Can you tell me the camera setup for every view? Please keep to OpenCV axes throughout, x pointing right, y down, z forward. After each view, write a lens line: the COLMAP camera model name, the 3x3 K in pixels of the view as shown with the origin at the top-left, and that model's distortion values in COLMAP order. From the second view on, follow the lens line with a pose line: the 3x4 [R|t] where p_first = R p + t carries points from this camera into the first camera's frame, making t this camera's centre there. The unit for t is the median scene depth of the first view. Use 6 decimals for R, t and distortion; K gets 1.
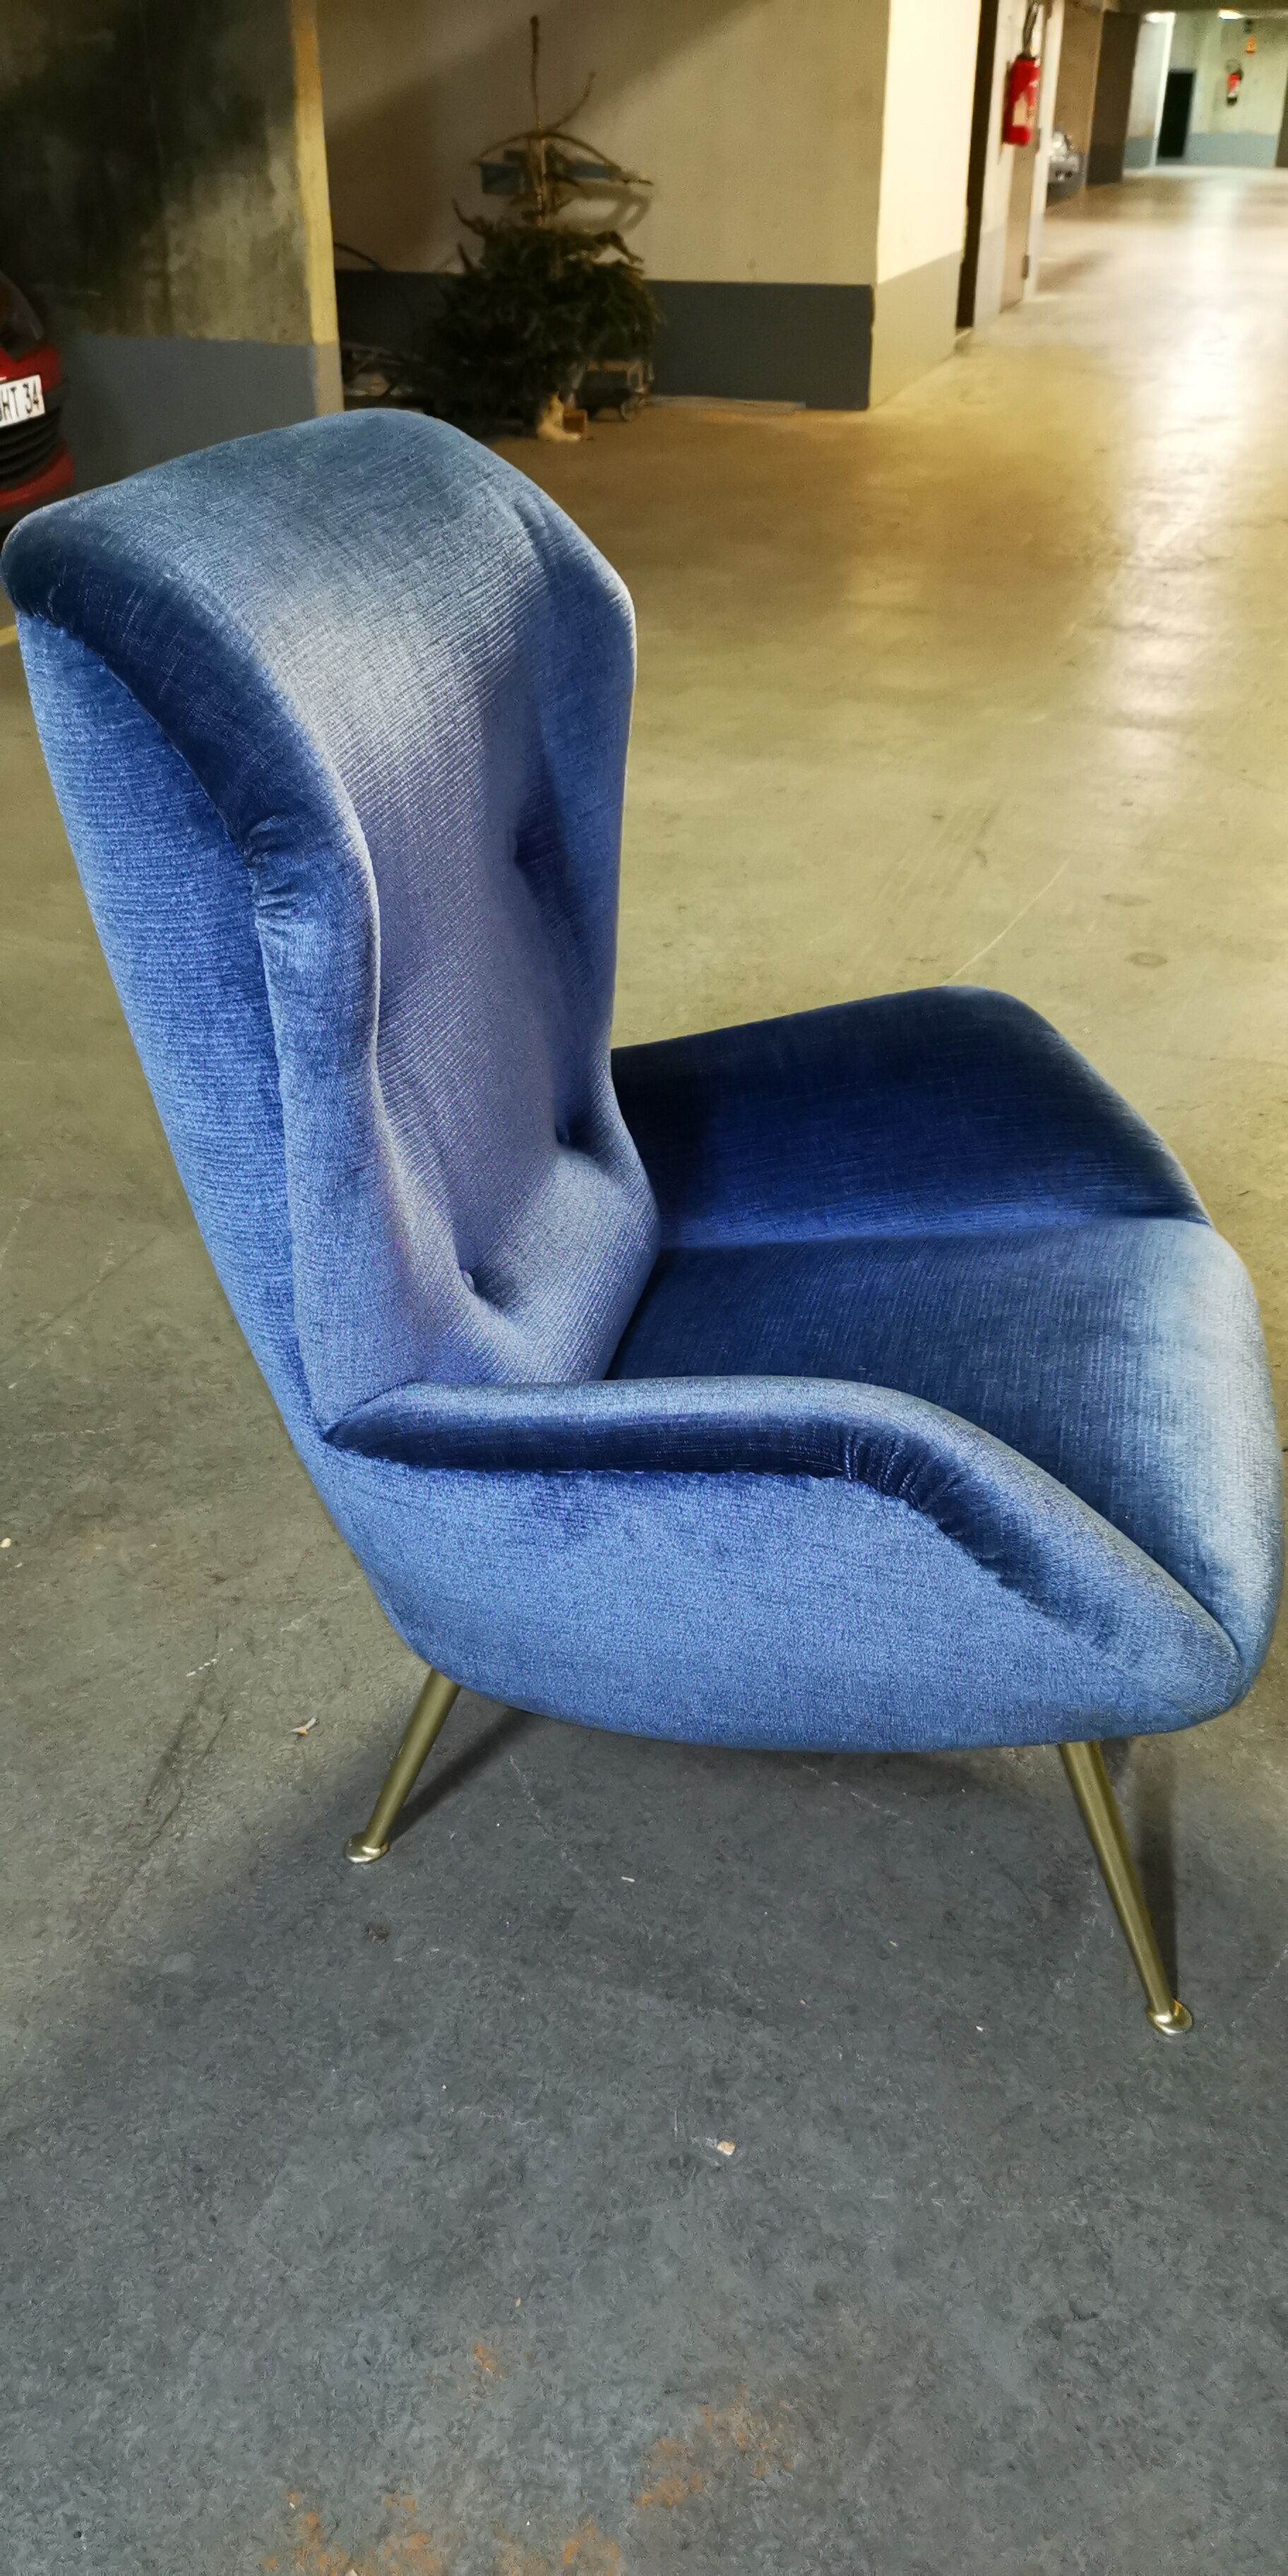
lens RADIAL K [[2011.9, 0, 635.2], [0, 2011.9, 1296.2], [0, 0, 1]] dist [0.074140, -0.087156]
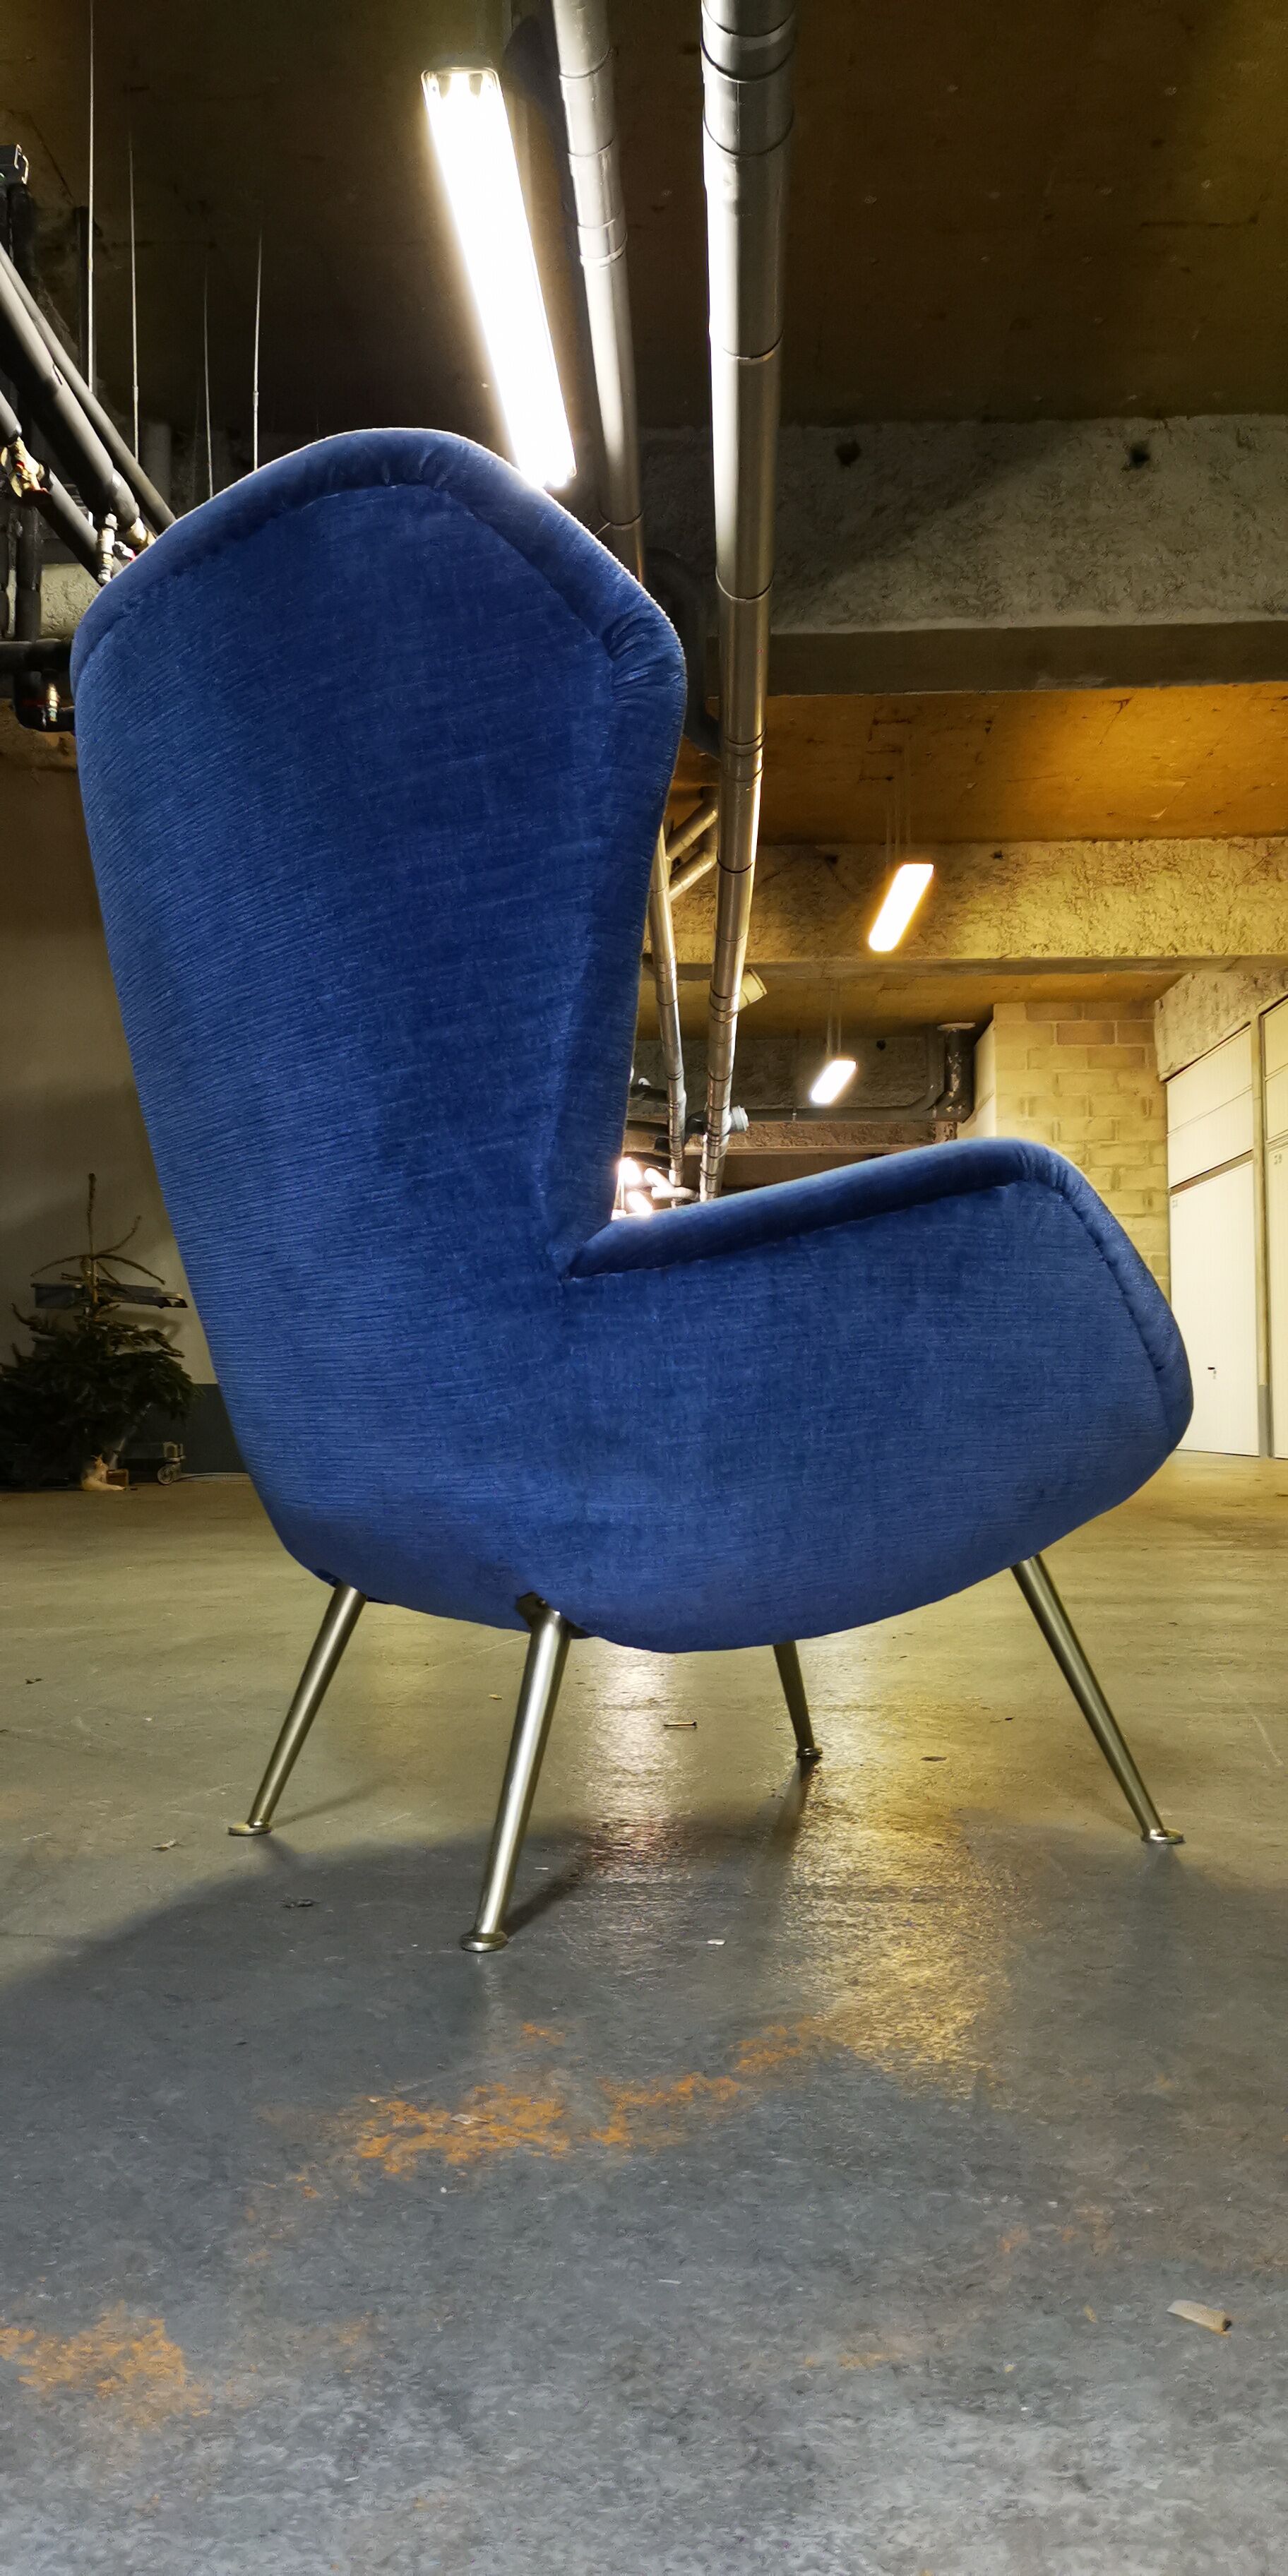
lens RADIAL K [[2011.9, 0, 643.7], [0, 2011.9, 1283.6], [0, 0, 1]] dist [0.074140, -0.087156]
pose [[0.964051, 0.013746, 0.265360, -0.248828], [0.139567, 0.823614, -0.549710, 0.677364], [-0.226111, 0.566985, 0.792087, 0.050732]]
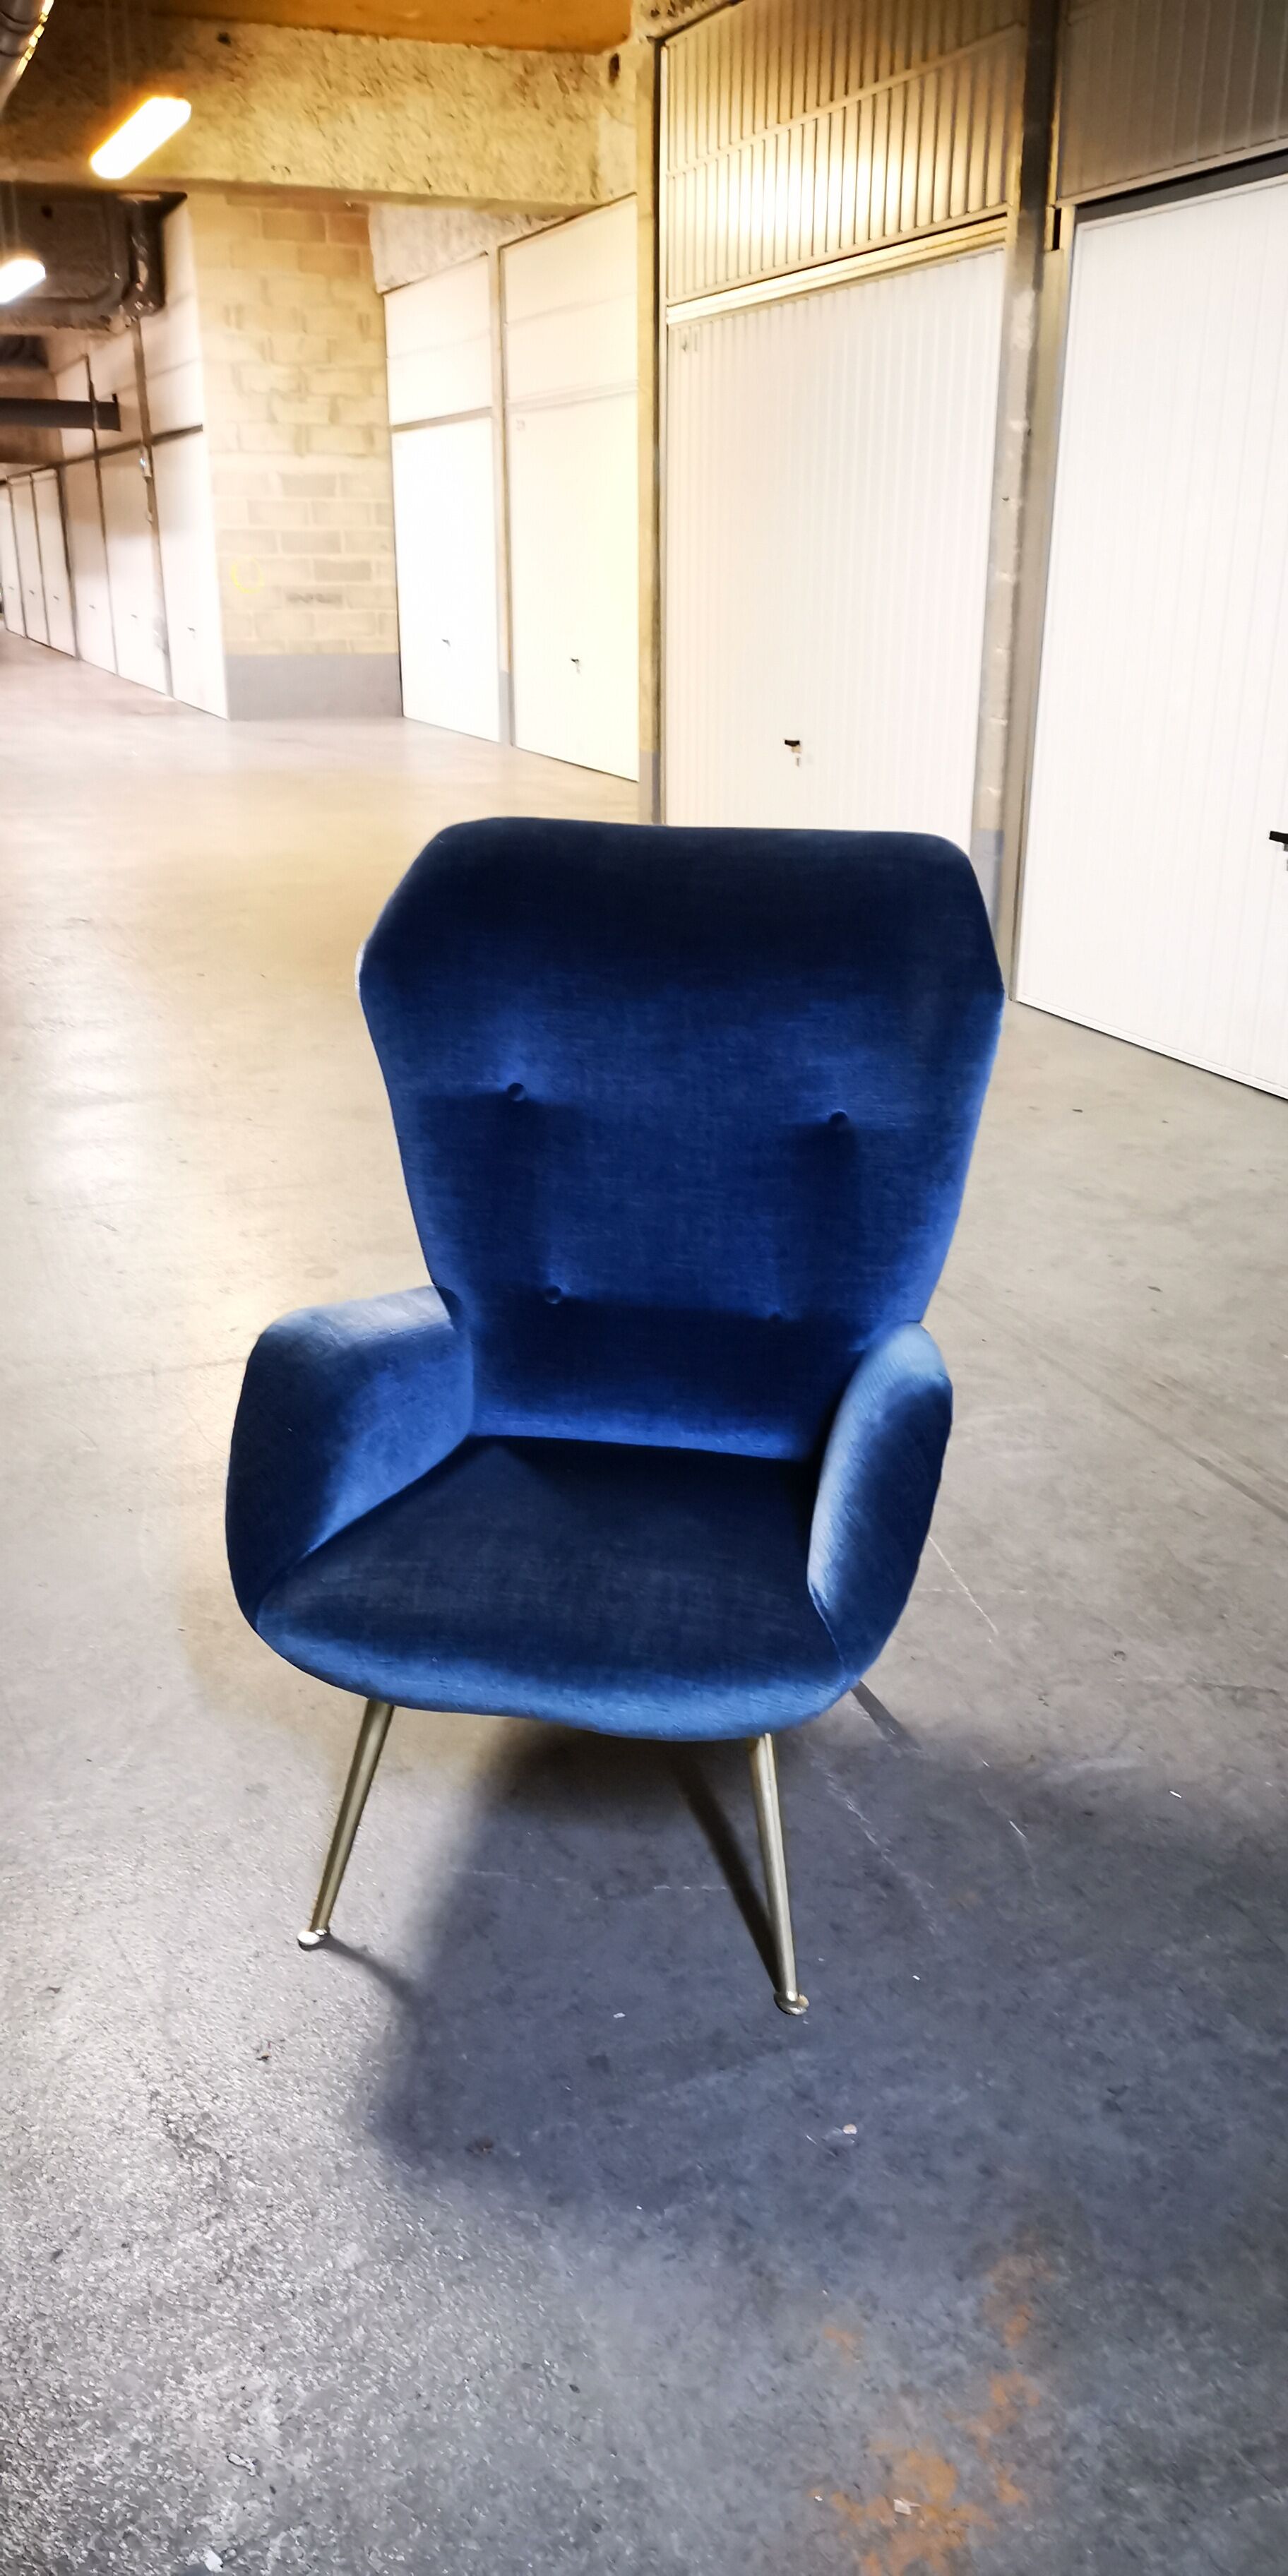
lens RADIAL K [[2011.9, 0, 652.6], [0, 2011.9, 1297.0], [0, 0, 1]] dist [0.074140, -0.087156]
pose [[0.770702, -0.223205, 0.596824, -0.681272], [0.325217, 0.943249, -0.067202, -0.026800], [-0.547953, 0.245890, 0.799553, -0.077081]]
